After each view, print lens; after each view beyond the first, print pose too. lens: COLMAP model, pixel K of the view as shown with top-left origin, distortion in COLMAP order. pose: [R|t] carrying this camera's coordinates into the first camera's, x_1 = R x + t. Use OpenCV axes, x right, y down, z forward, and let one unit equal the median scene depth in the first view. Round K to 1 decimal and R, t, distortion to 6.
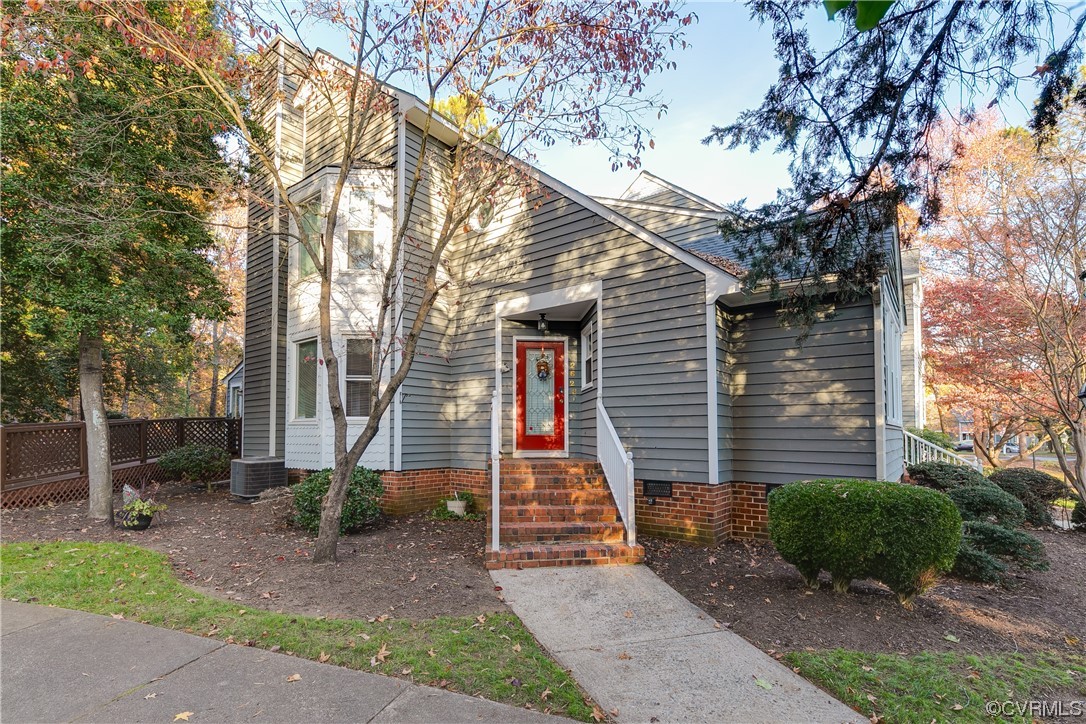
lens RADIAL K [[507.8, 0, 542.5], [0, 507.8, 365.2], [0, 0, 1]] dist [0.004212, 0.000707]
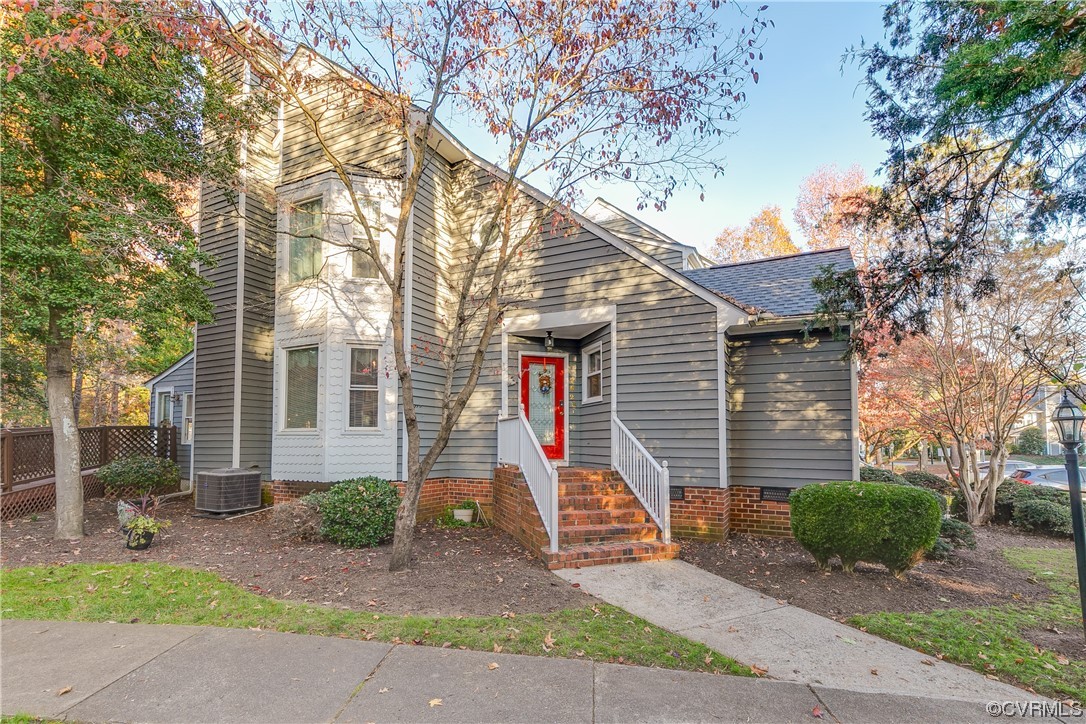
lens RADIAL K [[508.4, 0, 543.1], [0, 508.4, 366.4], [0, 0, 1]] dist [0.004894, 0.000036]
pose [[0.979367, 0.029849, 0.199873, -0.289405], [-0.026934, 0.999488, -0.017289, -0.011297], [-0.200287, 0.011549, 0.979669, -0.055734]]
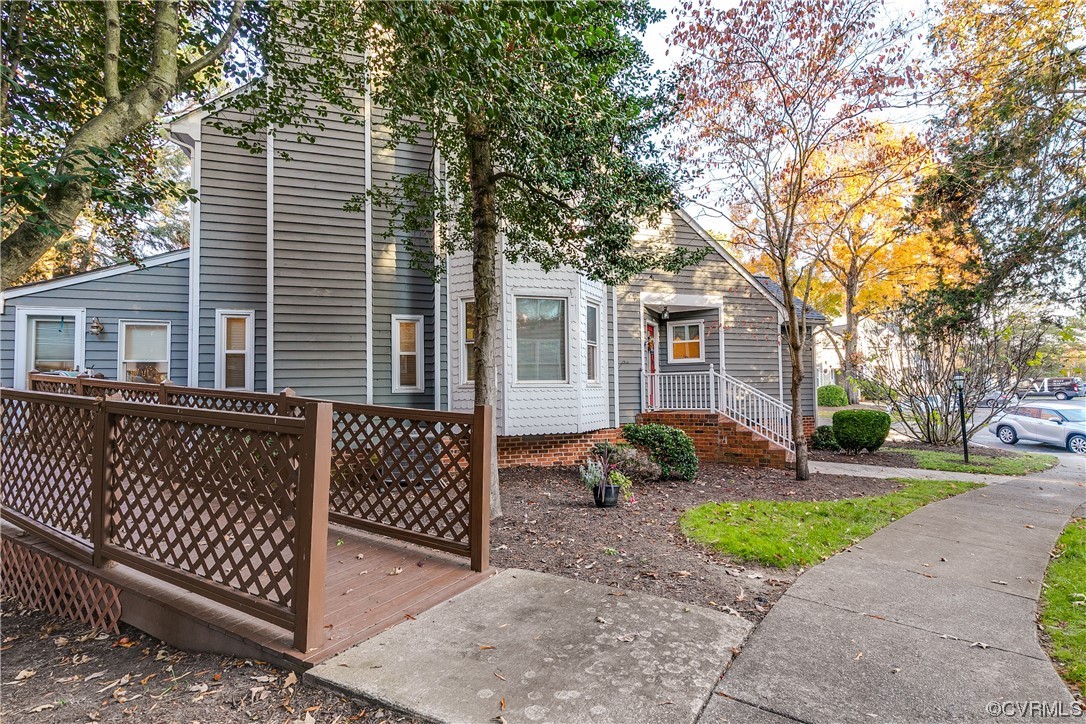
lens RADIAL K [[507.8, 0, 542.5], [0, 507.8, 365.2], [0, 0, 1]] dist [0.004212, 0.000707]
pose [[0.531893, 0.029719, 0.846290, -1.713217], [-0.100598, 0.994525, 0.028301, 0.067401], [-0.840815, -0.100188, 0.531971, 0.693156]]
